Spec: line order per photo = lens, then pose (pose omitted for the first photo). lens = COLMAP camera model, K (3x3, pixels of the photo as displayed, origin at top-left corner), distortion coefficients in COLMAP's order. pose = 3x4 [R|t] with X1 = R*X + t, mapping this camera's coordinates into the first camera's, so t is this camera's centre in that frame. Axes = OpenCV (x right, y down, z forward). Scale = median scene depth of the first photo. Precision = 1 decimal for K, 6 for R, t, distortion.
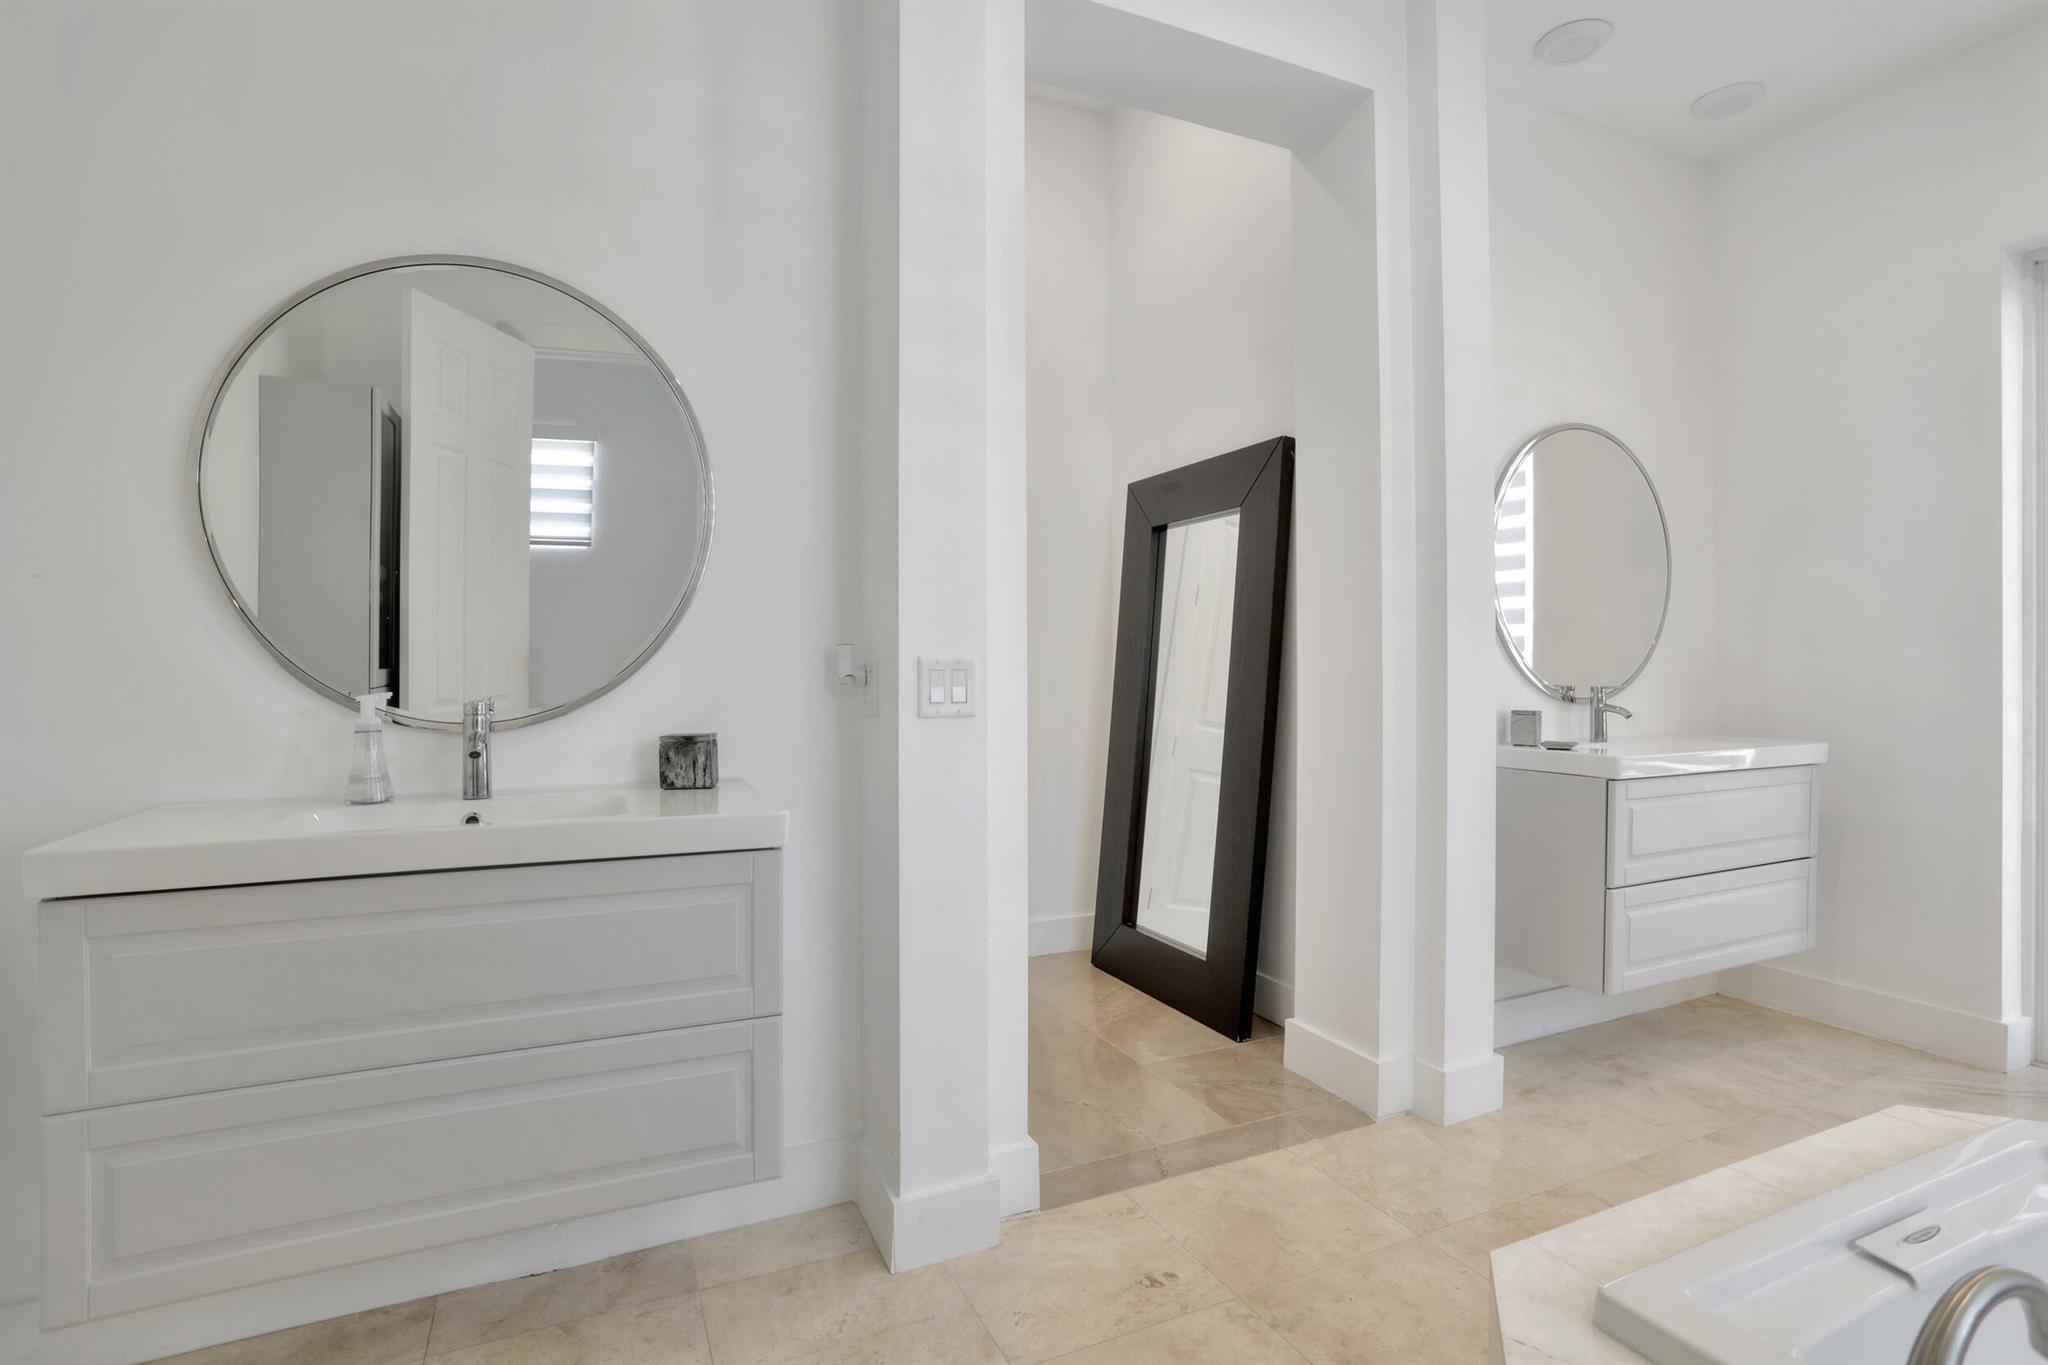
lens RADIAL K [[1018.3, 0, 1020.6], [0, 1018.3, 671.1], [0, 0, 1]] dist [-0.066070, 0.033744]
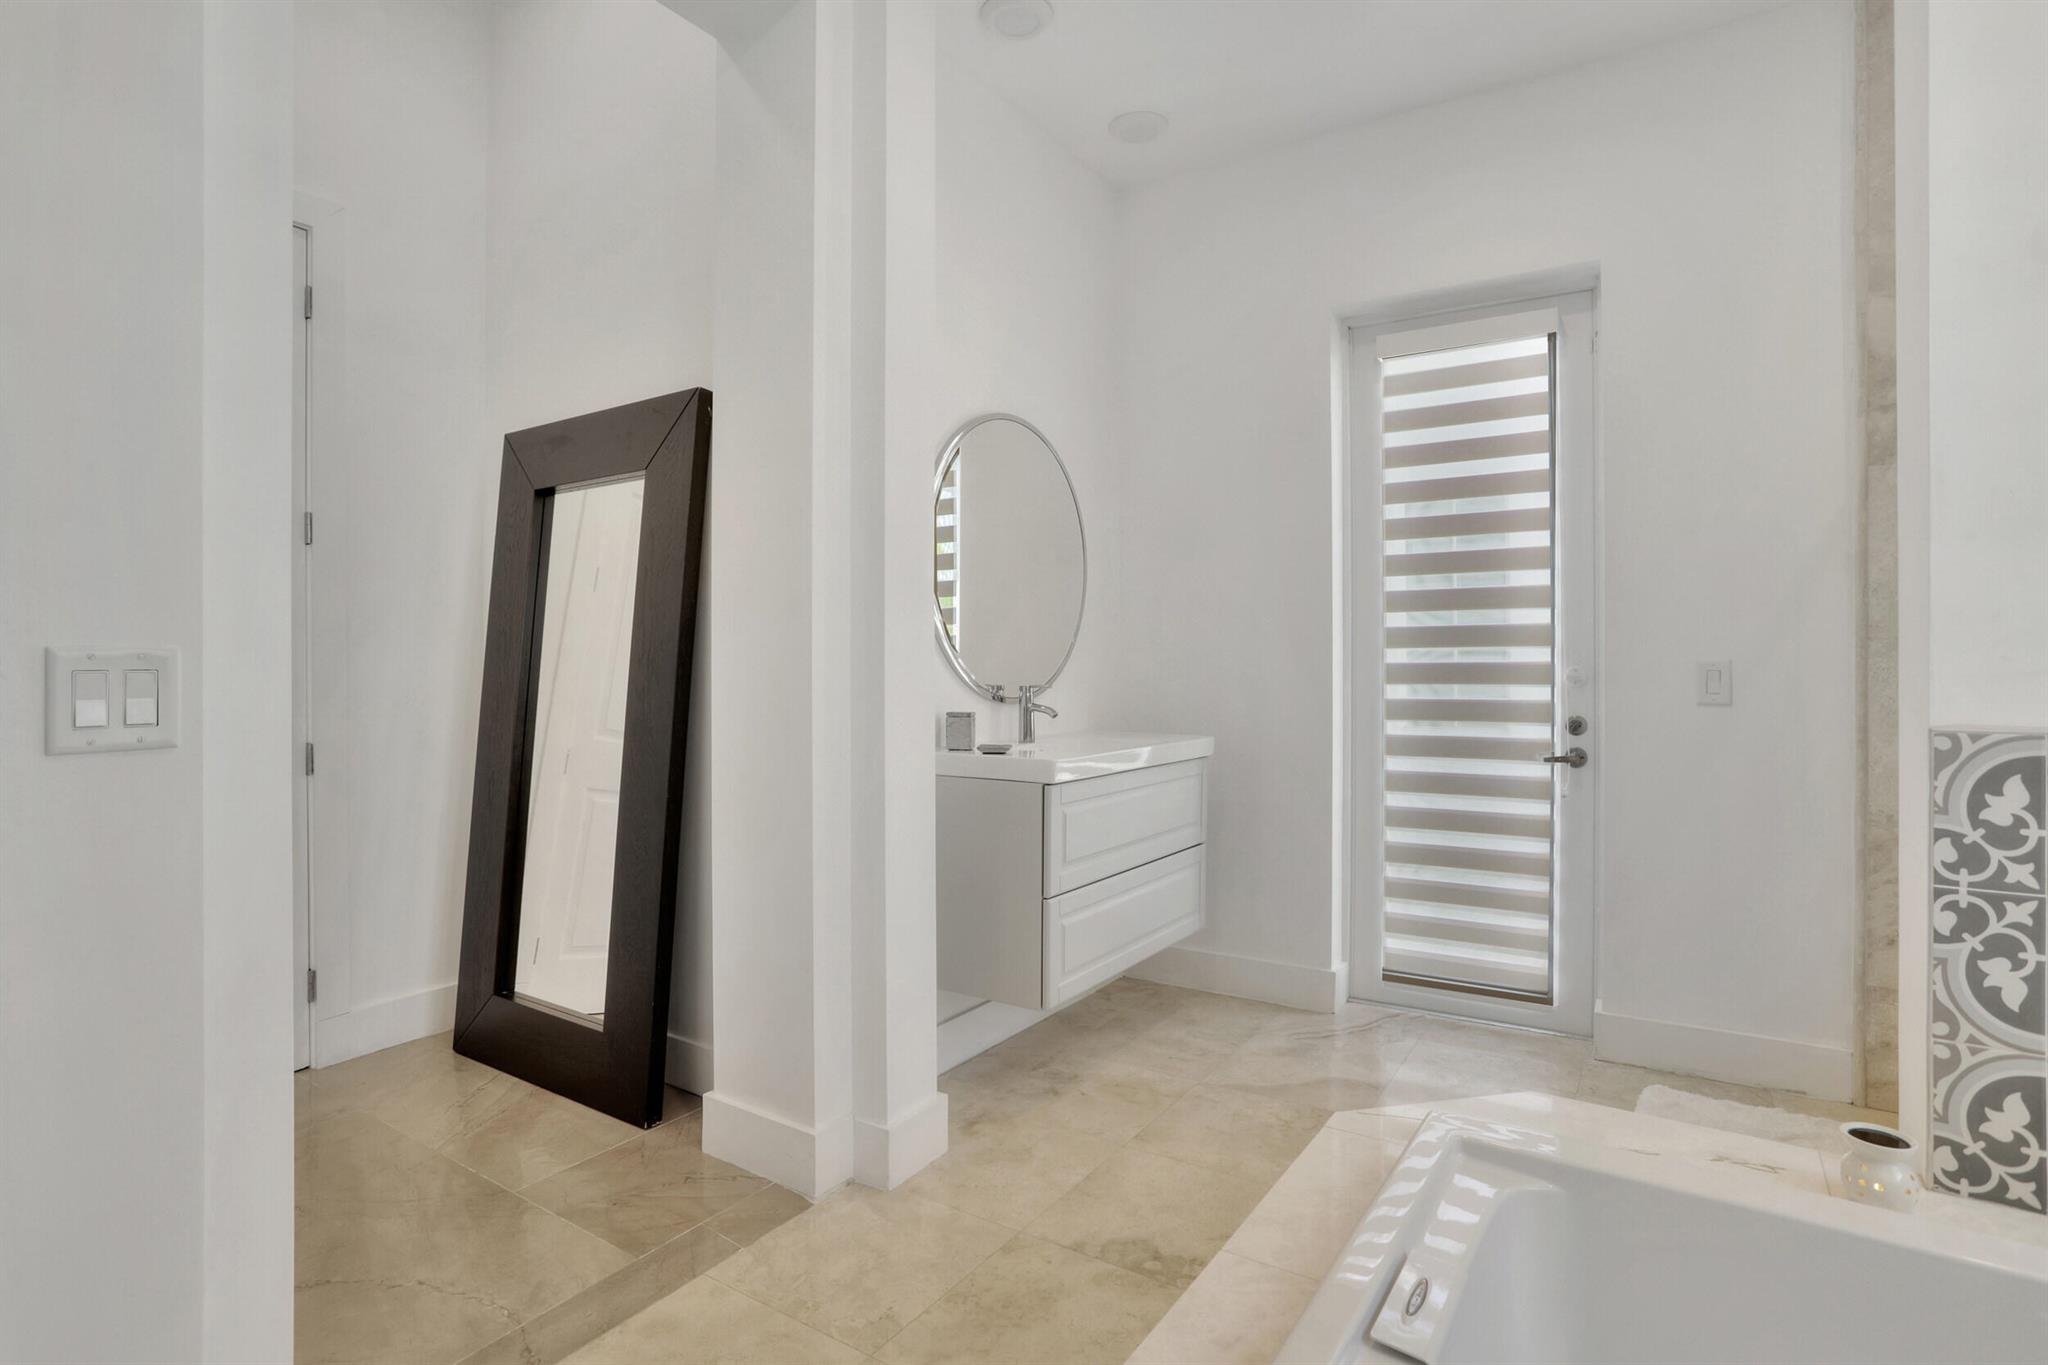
lens RADIAL K [[1018.3, 0, 1020.6], [0, 1018.3, 671.1], [0, 0, 1]] dist [-0.066070, 0.033744]
pose [[0.851400, -0.002909, 0.524508, 0.057554], [0.002165, 0.999996, 0.002032, -0.000812], [-0.524512, -0.000595, 0.851403, 0.173847]]
